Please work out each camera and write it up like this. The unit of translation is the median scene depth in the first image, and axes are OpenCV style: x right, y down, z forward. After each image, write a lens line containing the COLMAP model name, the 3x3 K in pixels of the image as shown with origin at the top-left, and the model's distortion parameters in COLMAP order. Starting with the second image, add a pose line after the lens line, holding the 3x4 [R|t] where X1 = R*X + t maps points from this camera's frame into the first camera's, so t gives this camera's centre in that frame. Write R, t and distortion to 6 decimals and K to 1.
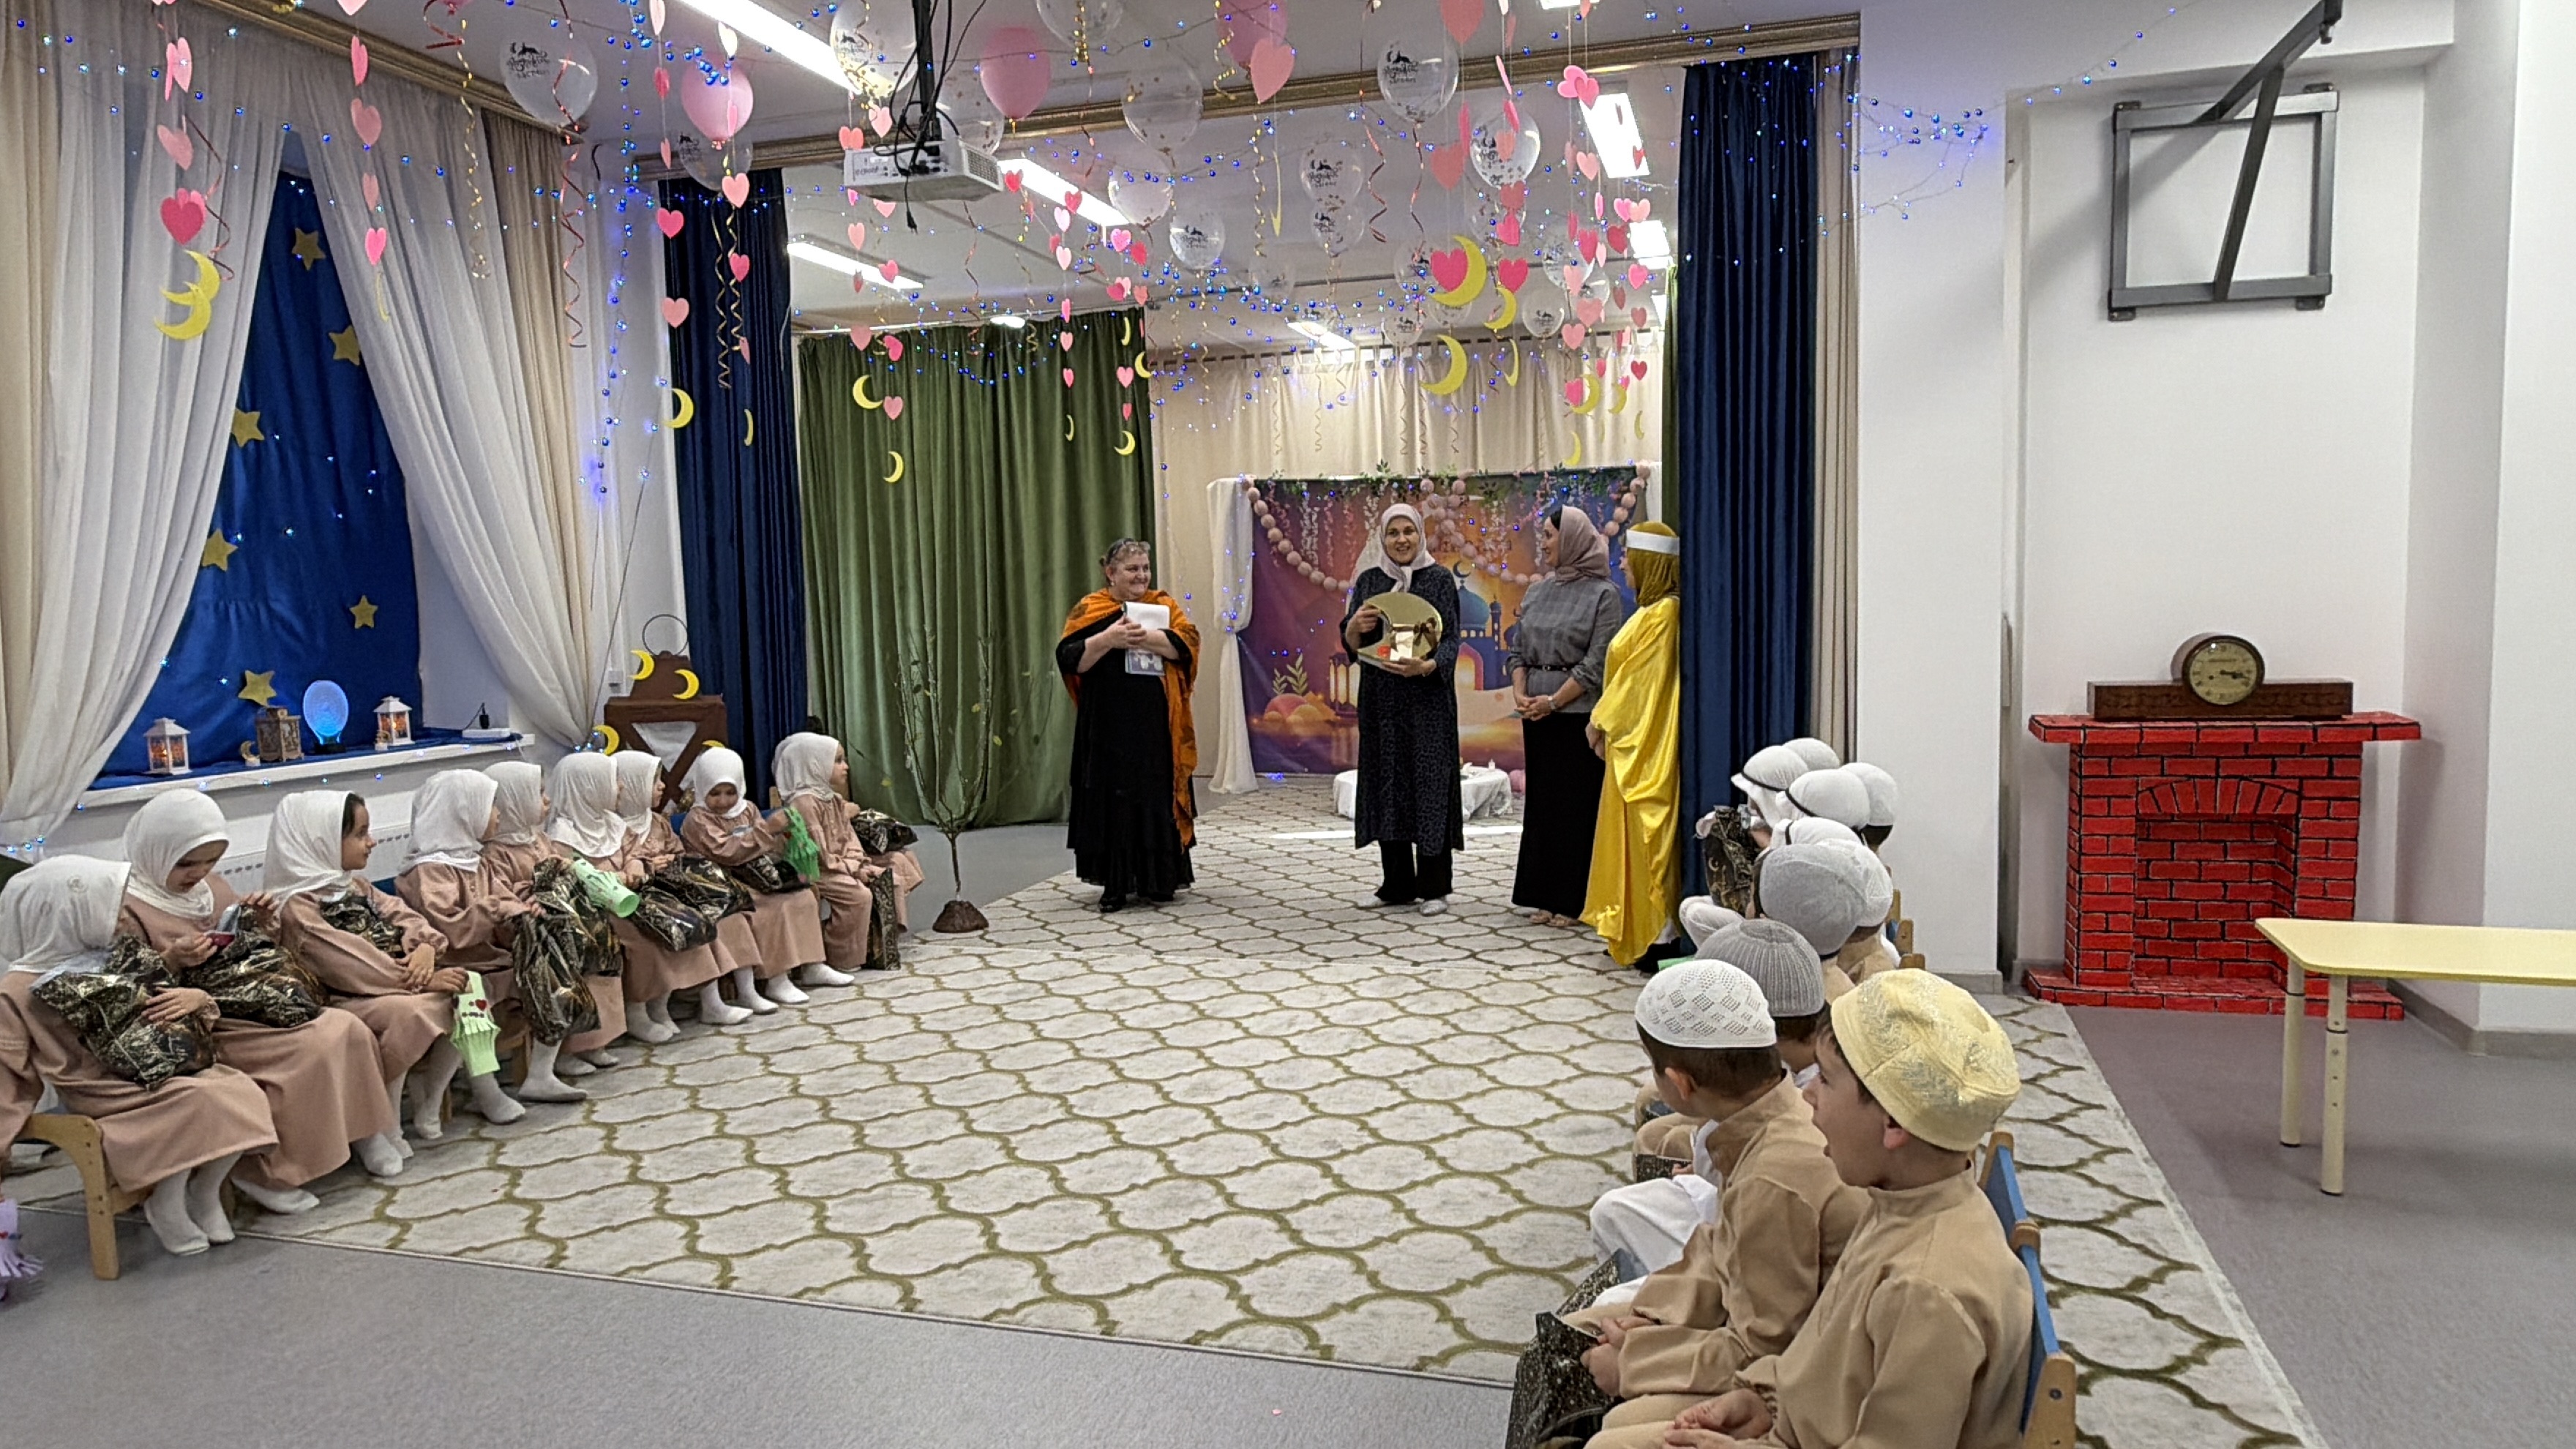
lens RADIAL K [[1623.2, 0, 1287.5], [0, 1623.2, 733.7], [0, 0, 1]] dist [-0.000686, 0.001439]
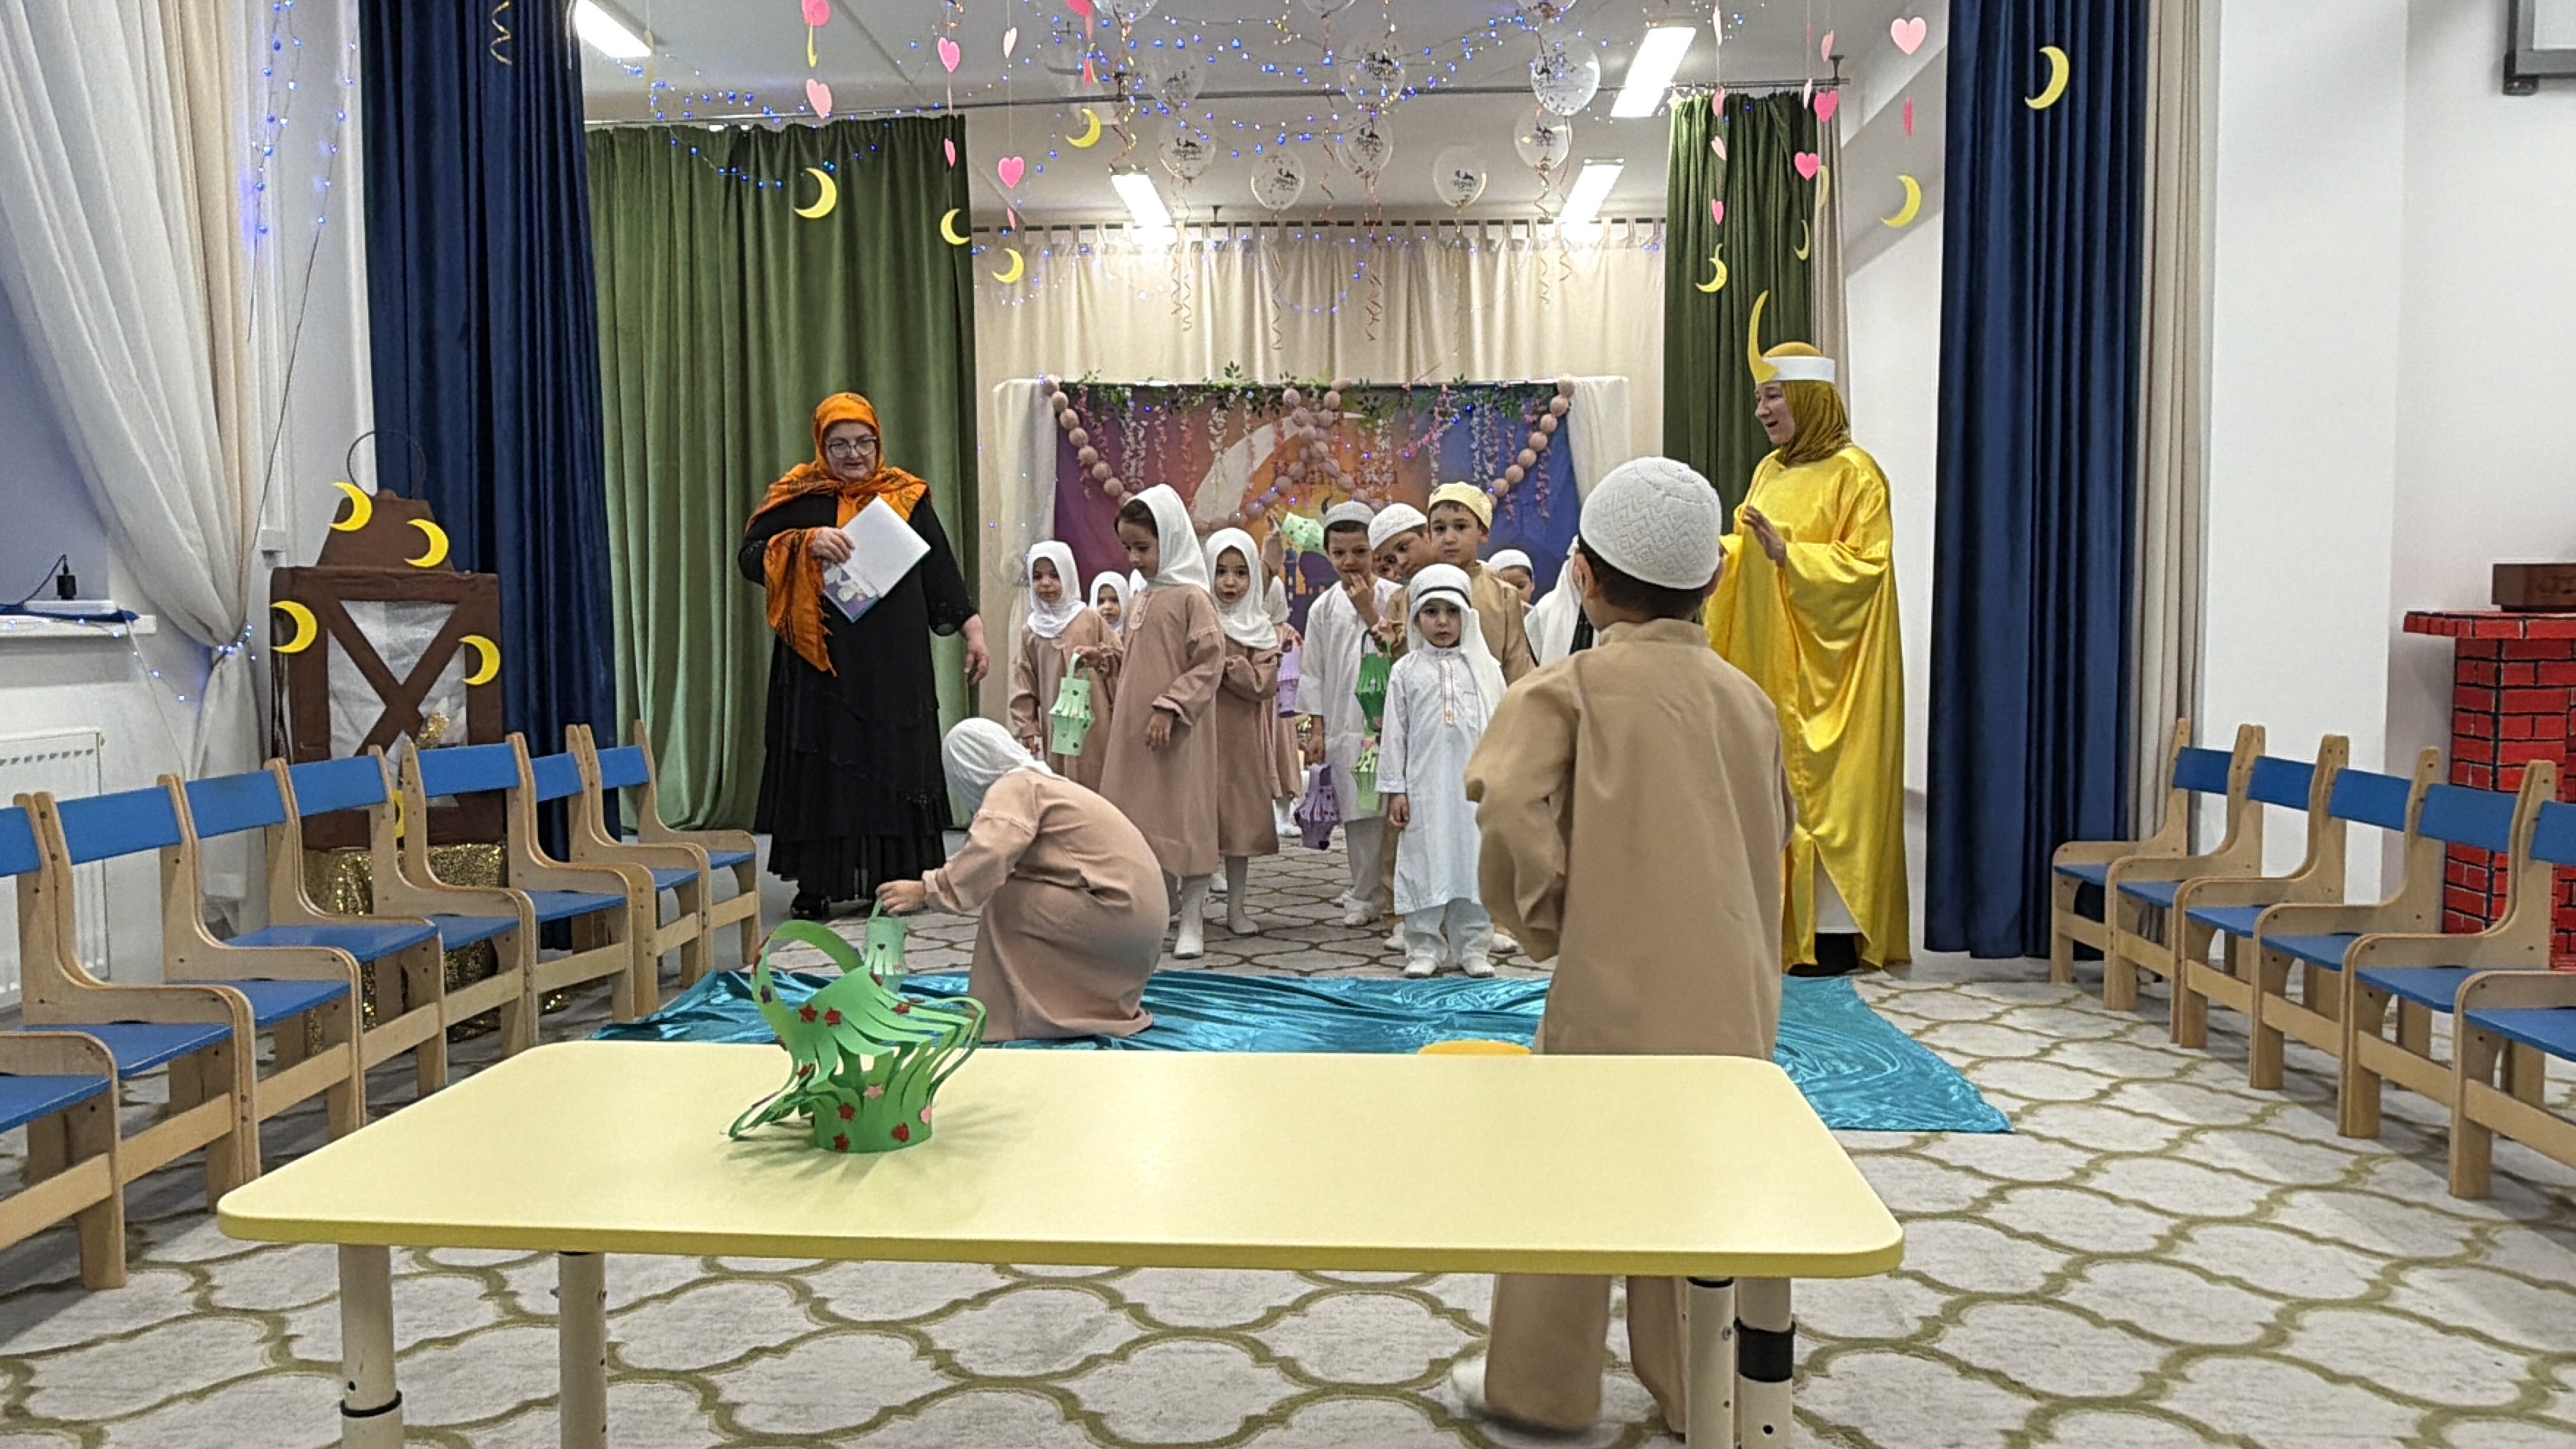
lens RADIAL K [[1863.6, 0, 1283.6], [0, 1863.6, 737.0], [0, 0, 1]] dist [-0.003219, 0.006560]
pose [[0.972521, 0.004885, 0.232763, -0.251996], [0.001923, 0.999577, -0.029011, 0.071518], [-0.232806, 0.028661, 0.972101, 0.287628]]
